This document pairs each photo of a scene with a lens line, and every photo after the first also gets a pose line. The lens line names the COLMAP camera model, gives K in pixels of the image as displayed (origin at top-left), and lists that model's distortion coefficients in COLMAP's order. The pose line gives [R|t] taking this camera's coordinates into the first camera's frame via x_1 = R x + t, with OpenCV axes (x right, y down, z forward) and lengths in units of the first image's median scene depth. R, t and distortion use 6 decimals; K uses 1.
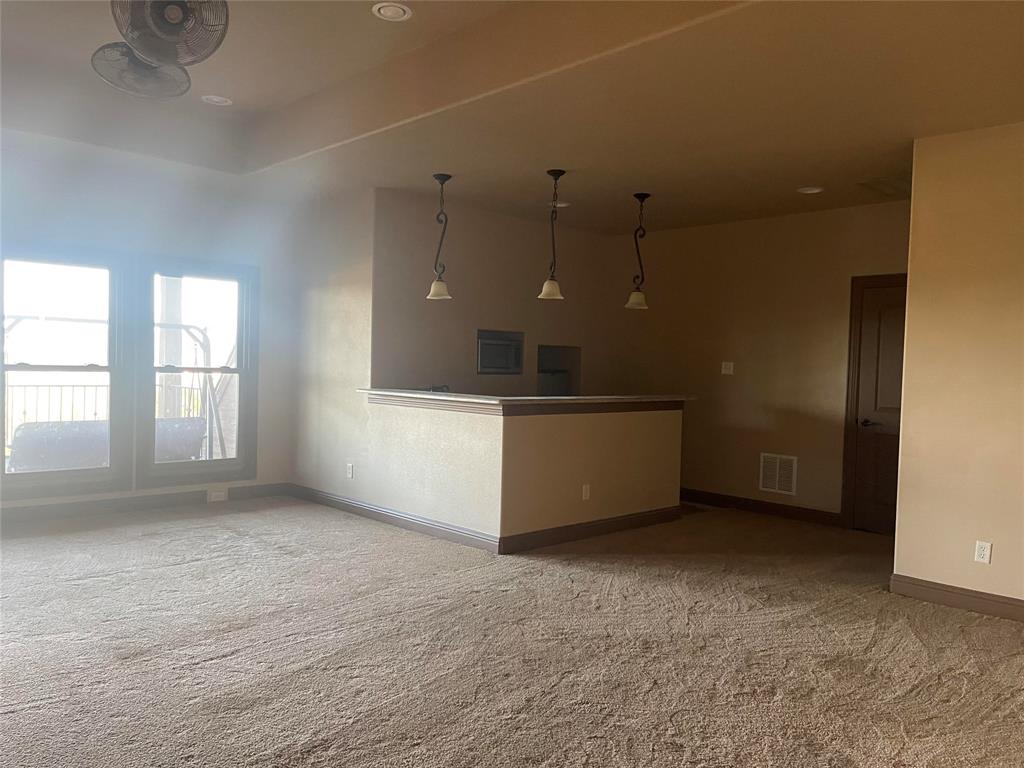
lens RADIAL K [[772.4, 0, 512.0], [0, 772.4, 384.0], [0, 0, 1]] dist [0.004800, -0.000107]
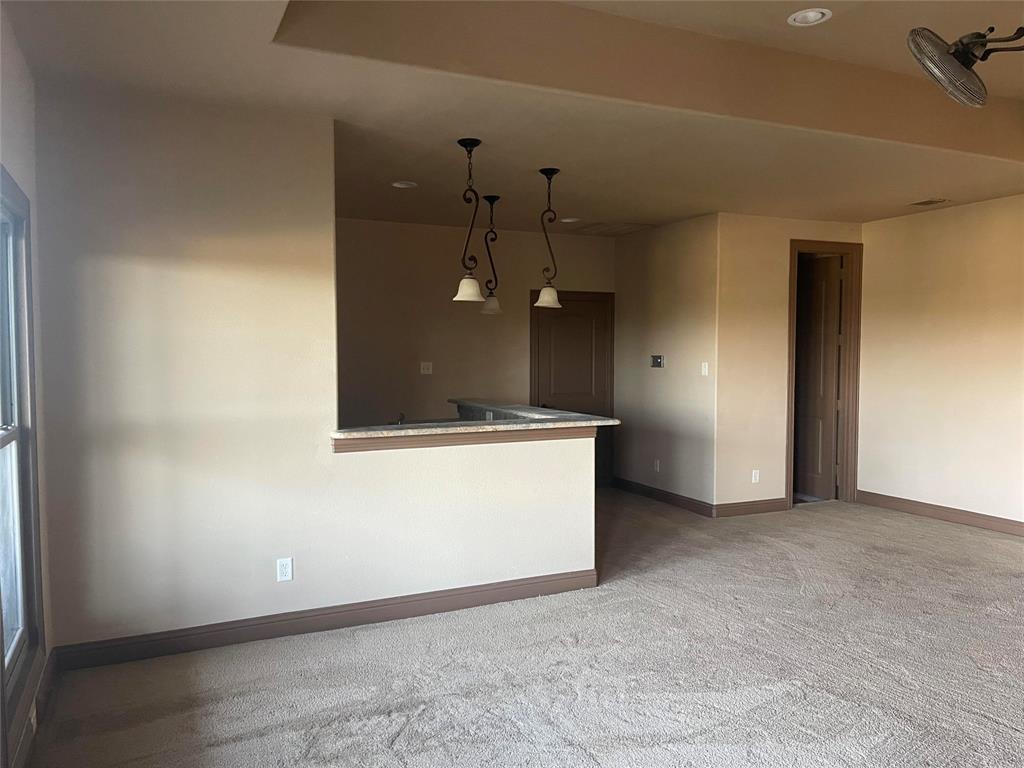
lens RADIAL K [[772.4, 0, 512.0], [0, 772.4, 384.0], [0, 0, 1]] dist [0.004800, -0.000107]
pose [[0.338955, -0.069360, 0.938242, -0.813100], [0.040128, 0.997437, 0.059239, -0.071929], [-0.939946, 0.017570, 0.340870, 0.699870]]
